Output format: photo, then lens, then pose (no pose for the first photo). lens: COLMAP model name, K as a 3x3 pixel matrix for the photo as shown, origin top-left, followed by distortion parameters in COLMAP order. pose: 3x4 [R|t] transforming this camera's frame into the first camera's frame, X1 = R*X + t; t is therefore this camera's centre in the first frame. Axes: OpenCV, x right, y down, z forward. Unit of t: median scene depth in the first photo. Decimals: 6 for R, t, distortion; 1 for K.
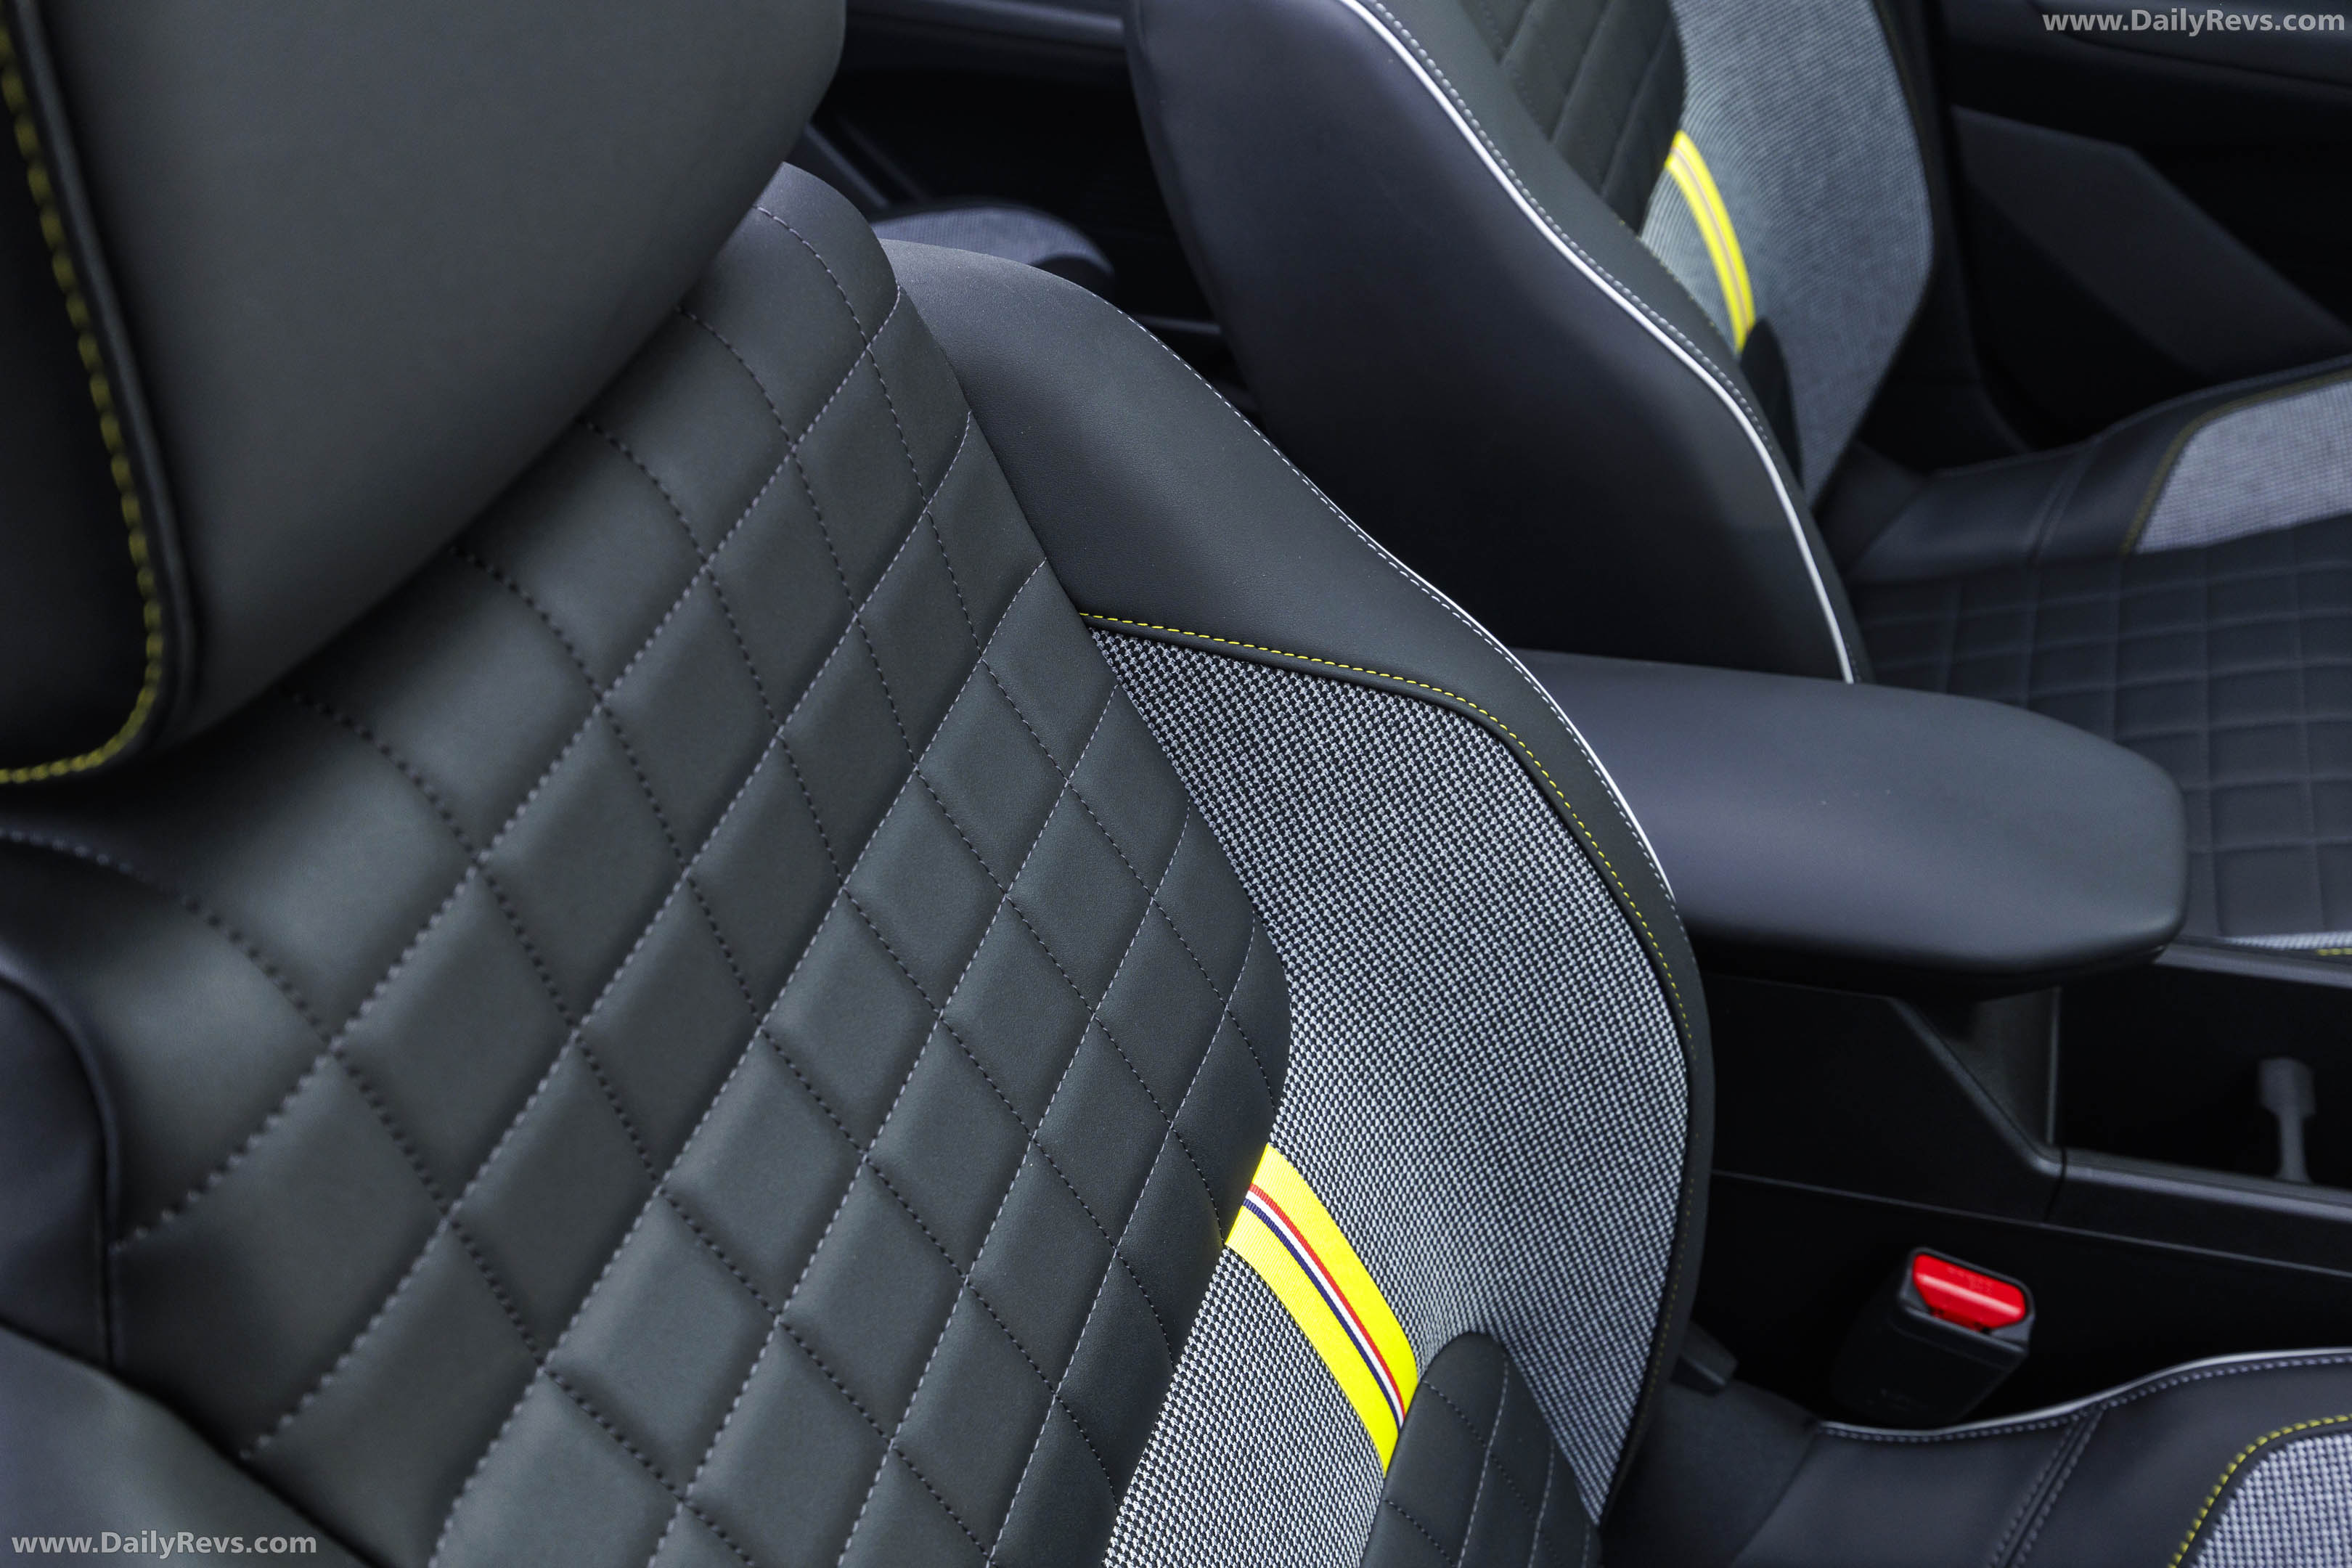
lens RADIAL K [[2288.6, 0, 1166.8], [0, 2288.6, 788.1], [0, 0, 1]] dist [0.018398, 0.000000]
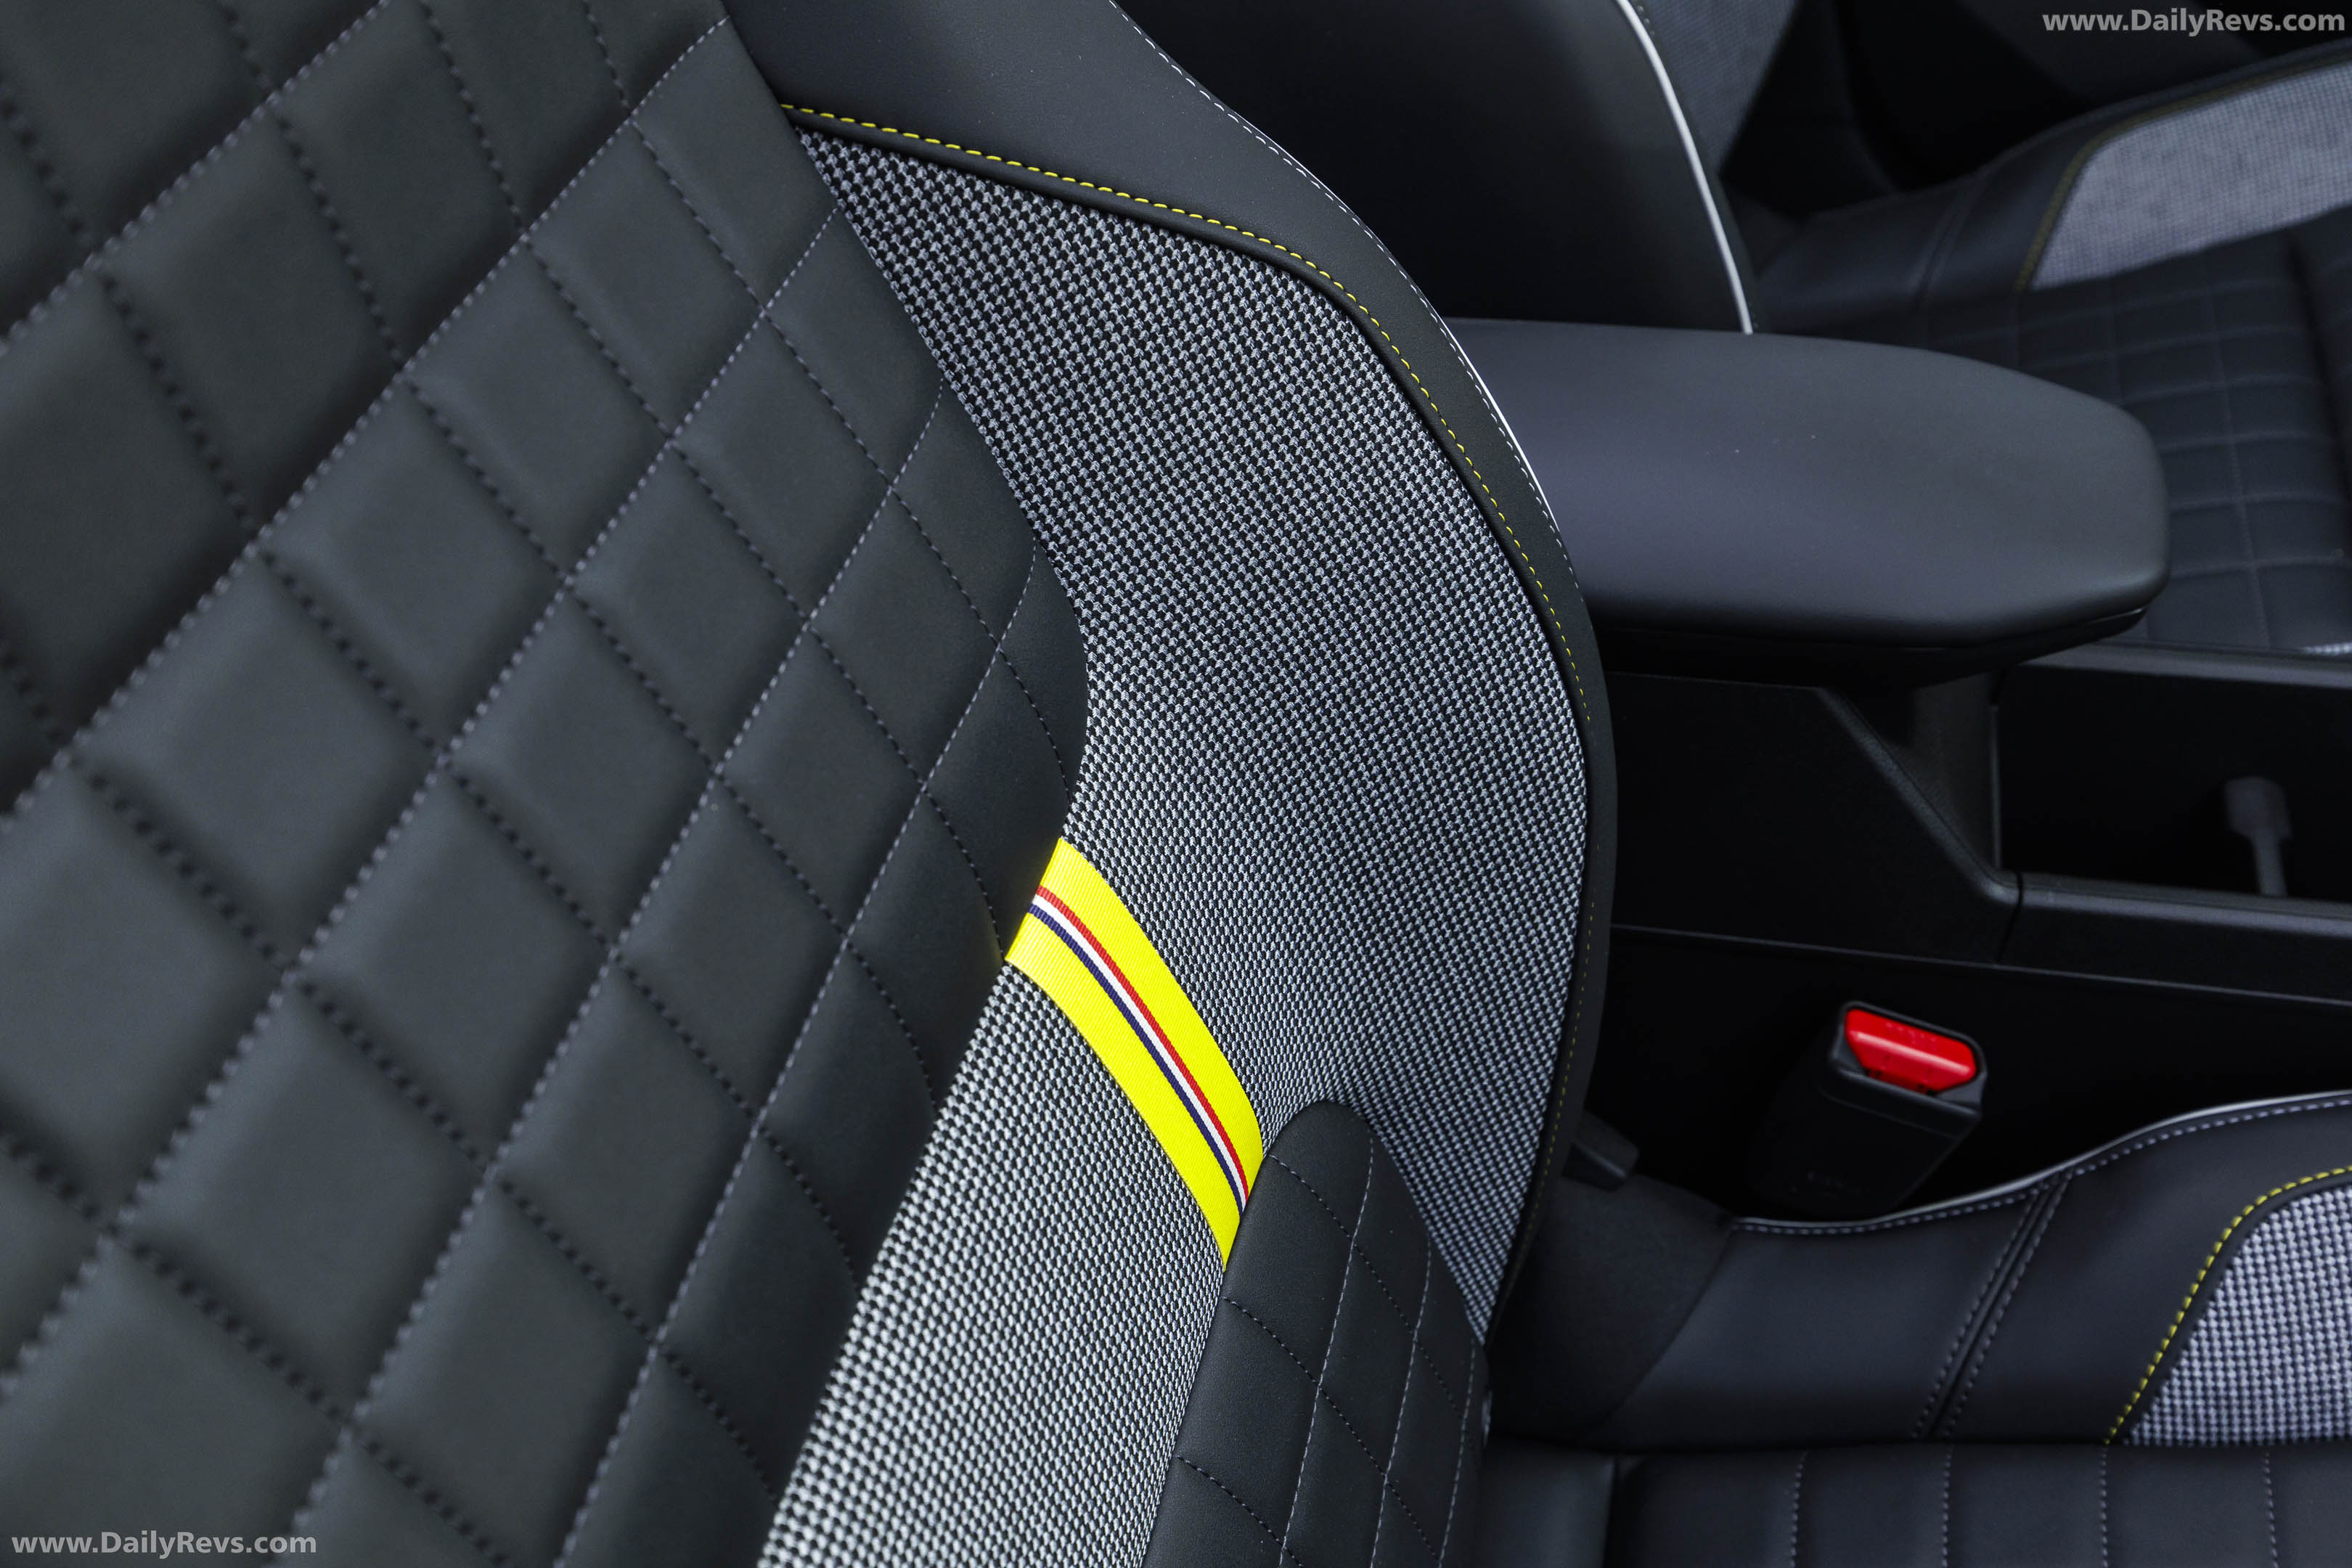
lens RADIAL K [[2288.6, 0, 1175.9], [0, 2288.6, 779.4], [0, 0, 1]] dist [0.018398, 0.000000]
pose [[0.996924, -0.028337, 0.073076, 0.026561], [0.026694, 0.999371, 0.023362, 0.117017], [-0.073692, -0.021339, 0.997053, 0.226890]]
